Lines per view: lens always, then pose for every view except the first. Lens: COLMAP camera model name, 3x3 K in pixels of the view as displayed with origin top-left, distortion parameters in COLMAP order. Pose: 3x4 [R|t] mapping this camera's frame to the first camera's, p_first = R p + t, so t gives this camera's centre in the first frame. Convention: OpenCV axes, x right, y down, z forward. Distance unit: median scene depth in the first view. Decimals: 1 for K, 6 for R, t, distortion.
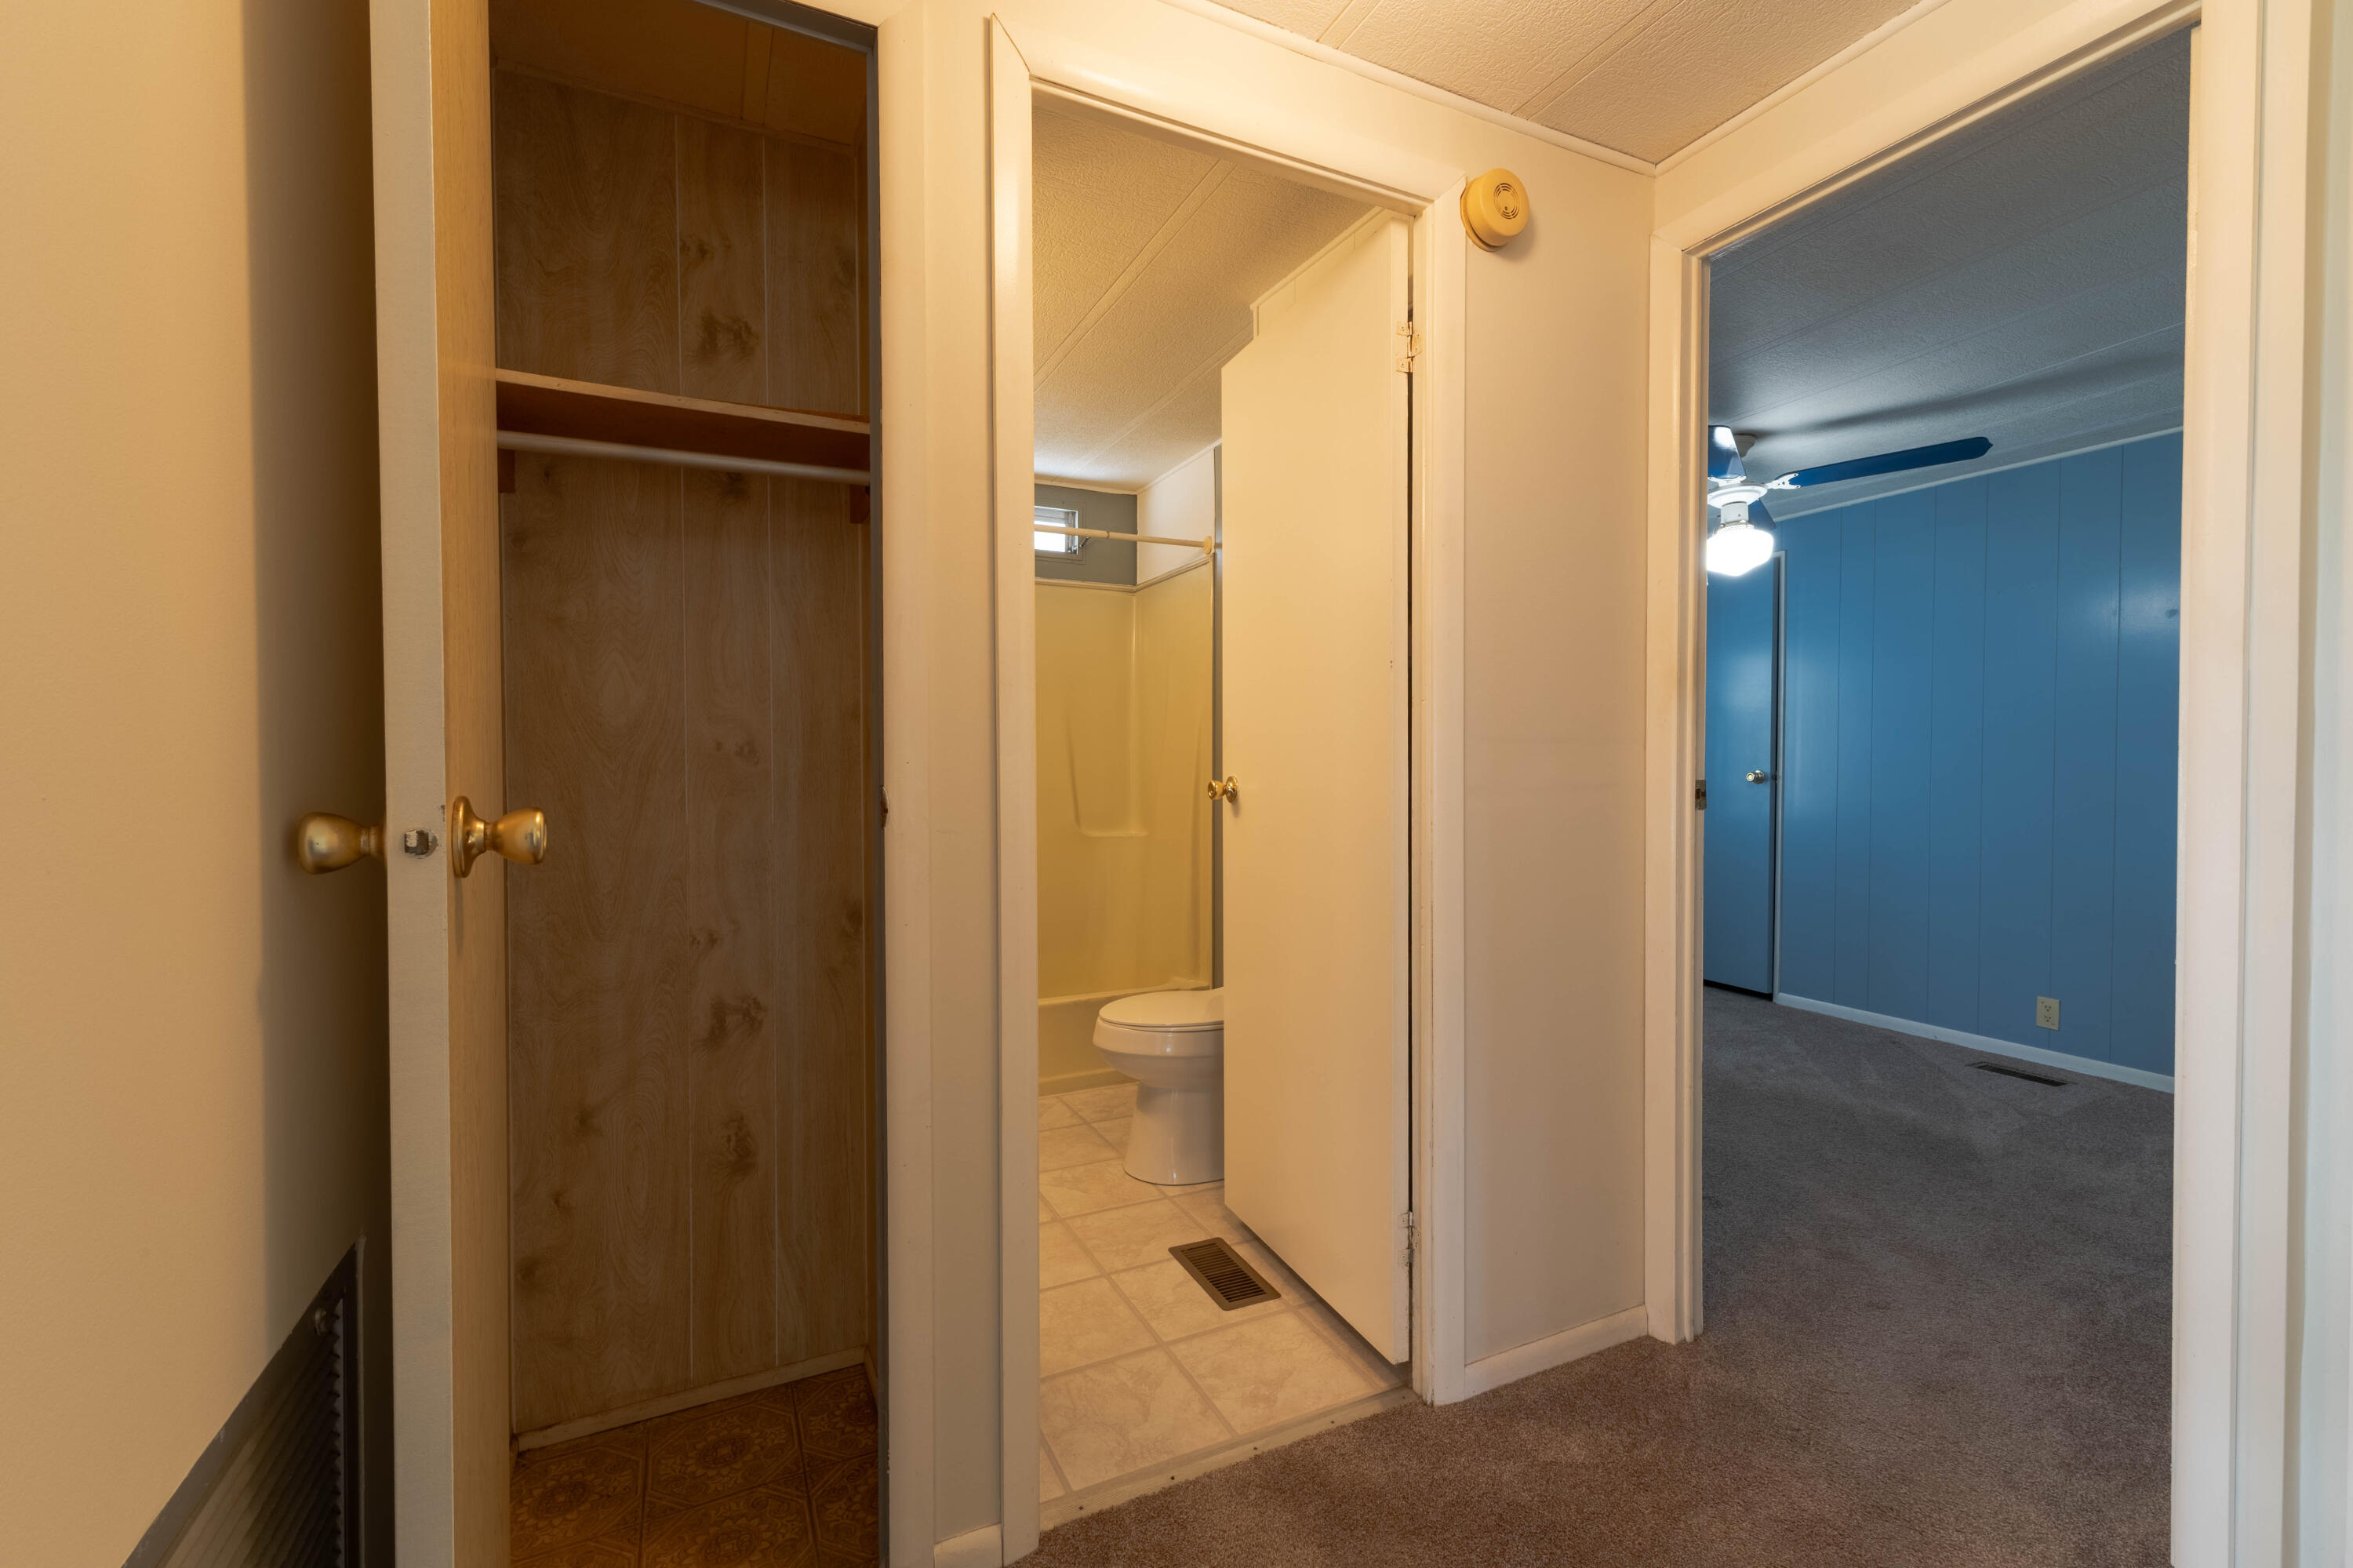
lens RADIAL K [[1001.1, 0, 1175.0], [0, 1001.1, 778.6], [0, 0, 1]] dist [0.004602, -0.000247]
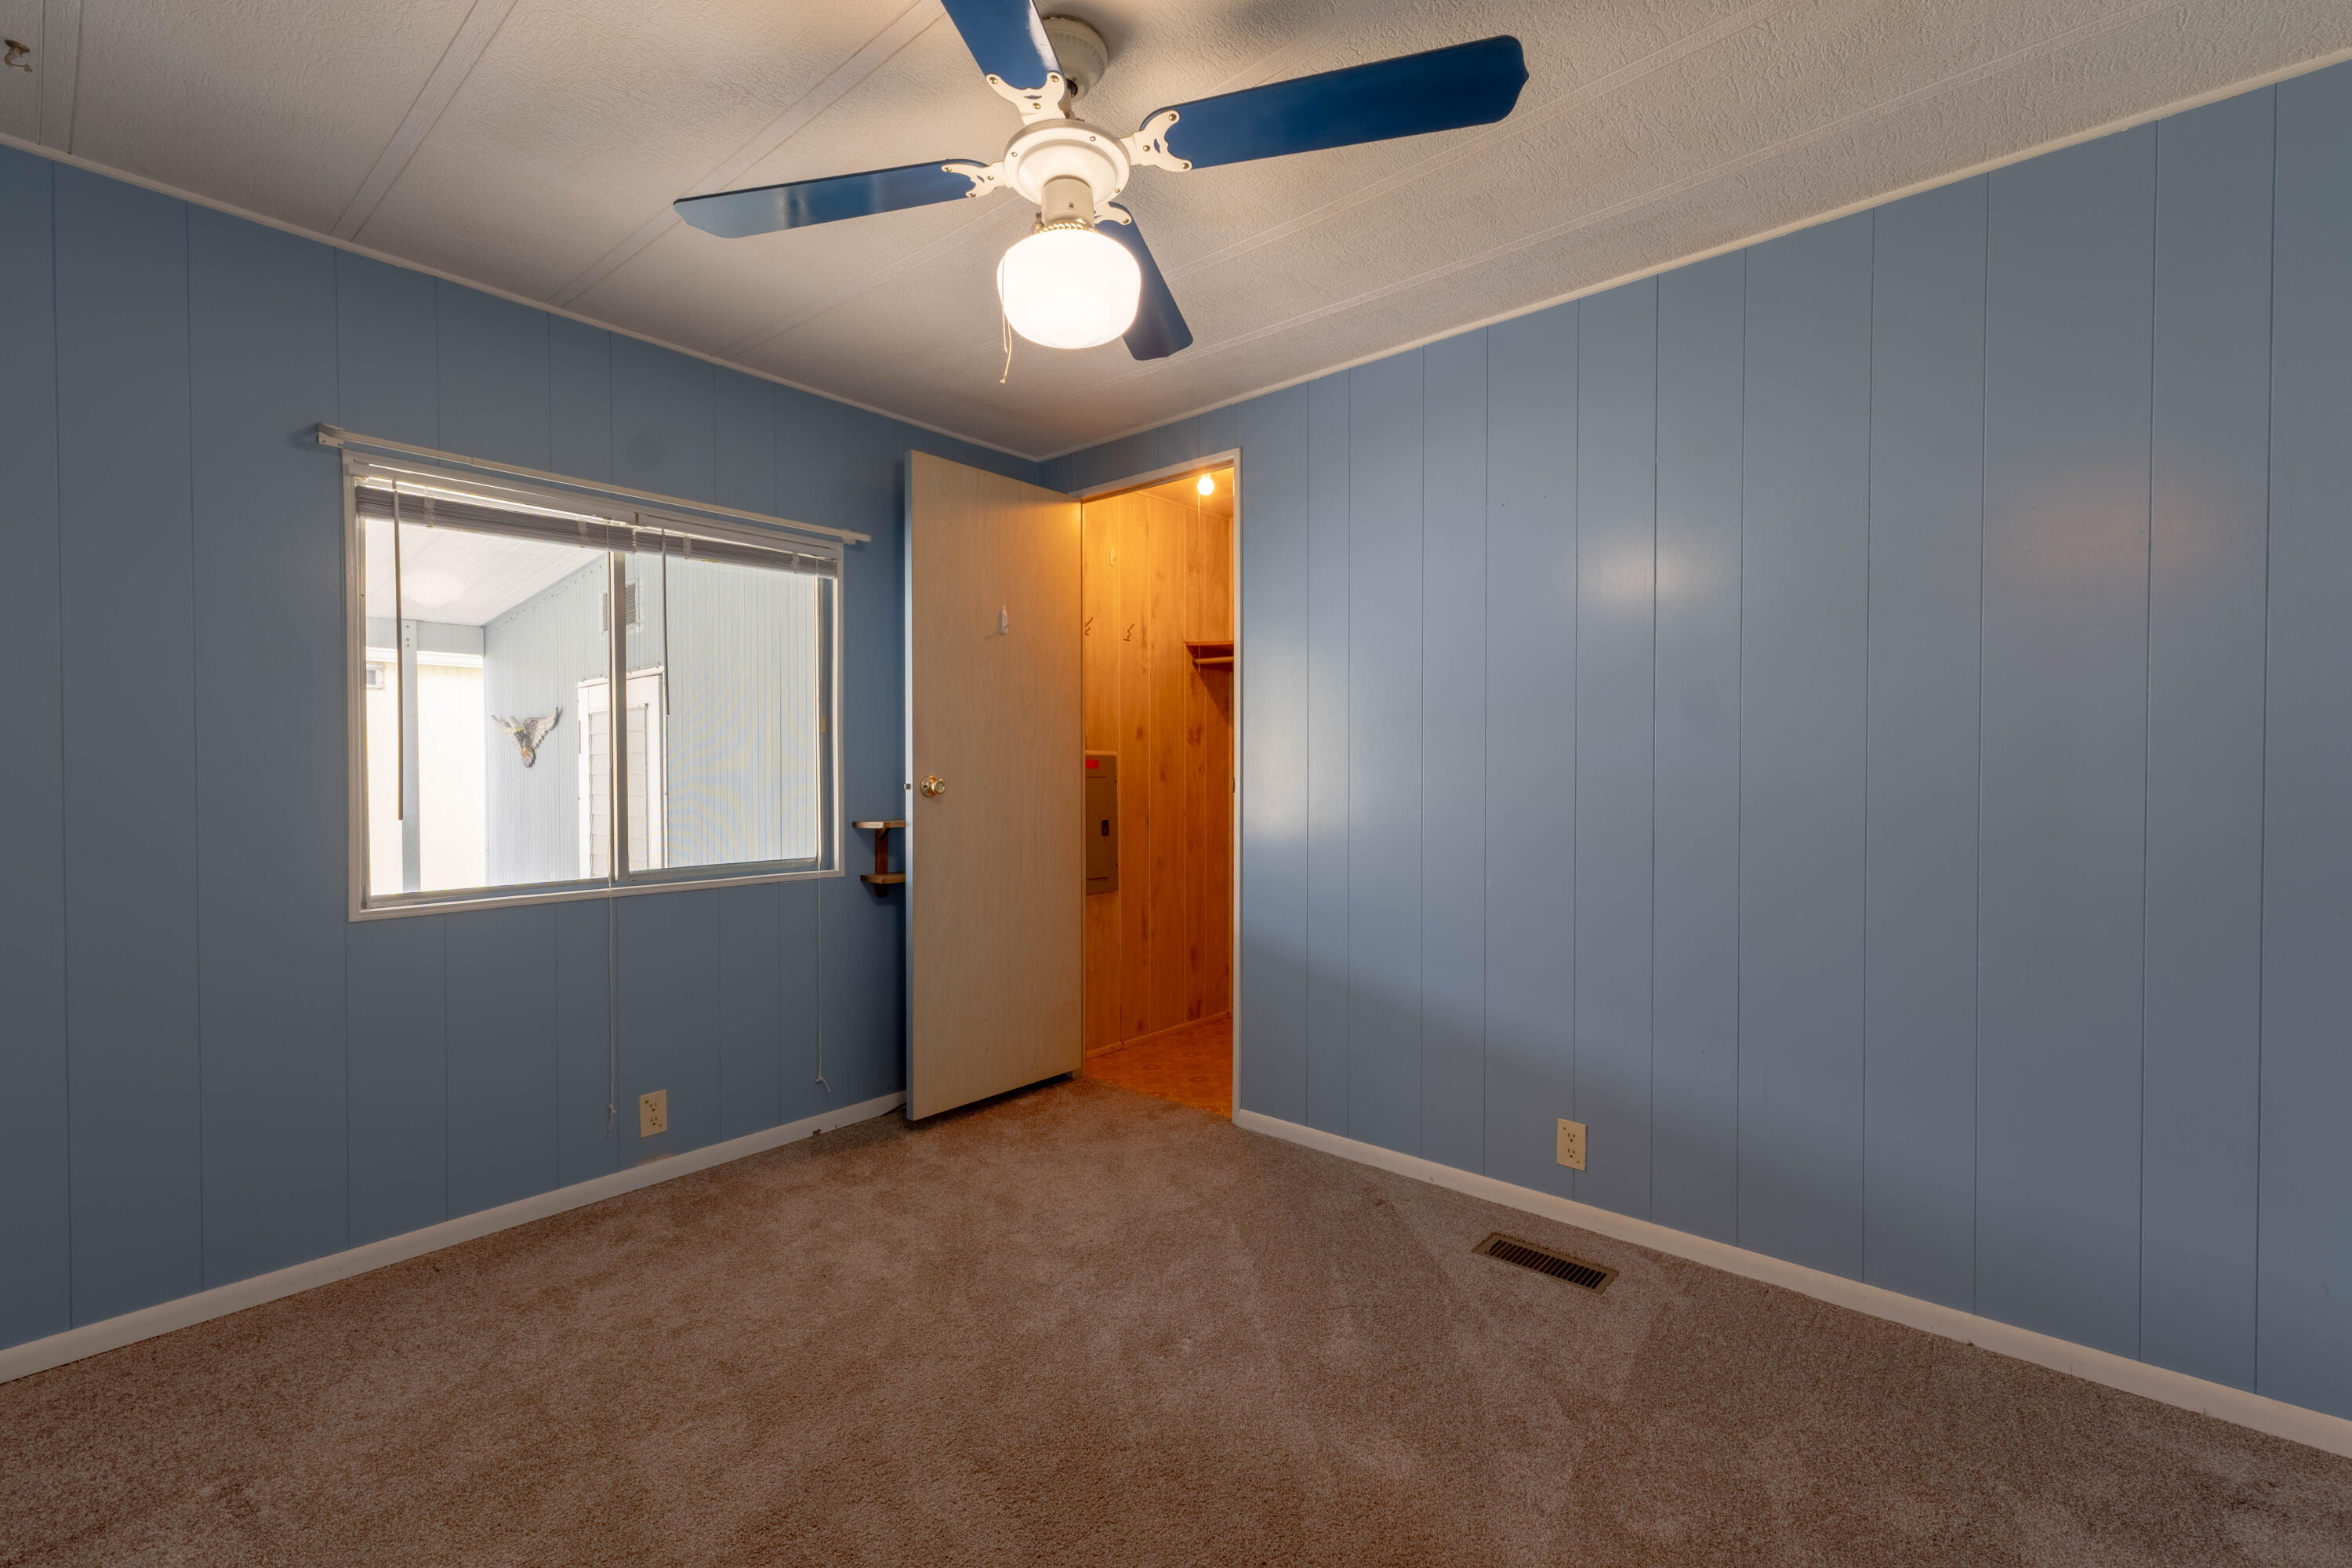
lens RADIAL K [[1000.7, 0, 1174.5], [0, 1000.7, 778.6], [0, 0, 1]] dist [0.004602, -0.000247]
pose [[0.917986, -0.006251, 0.396564, 0.372226], [0.008939, 0.999948, -0.004932, -0.005844], [-0.396513, 0.008073, 0.917994, 0.499960]]
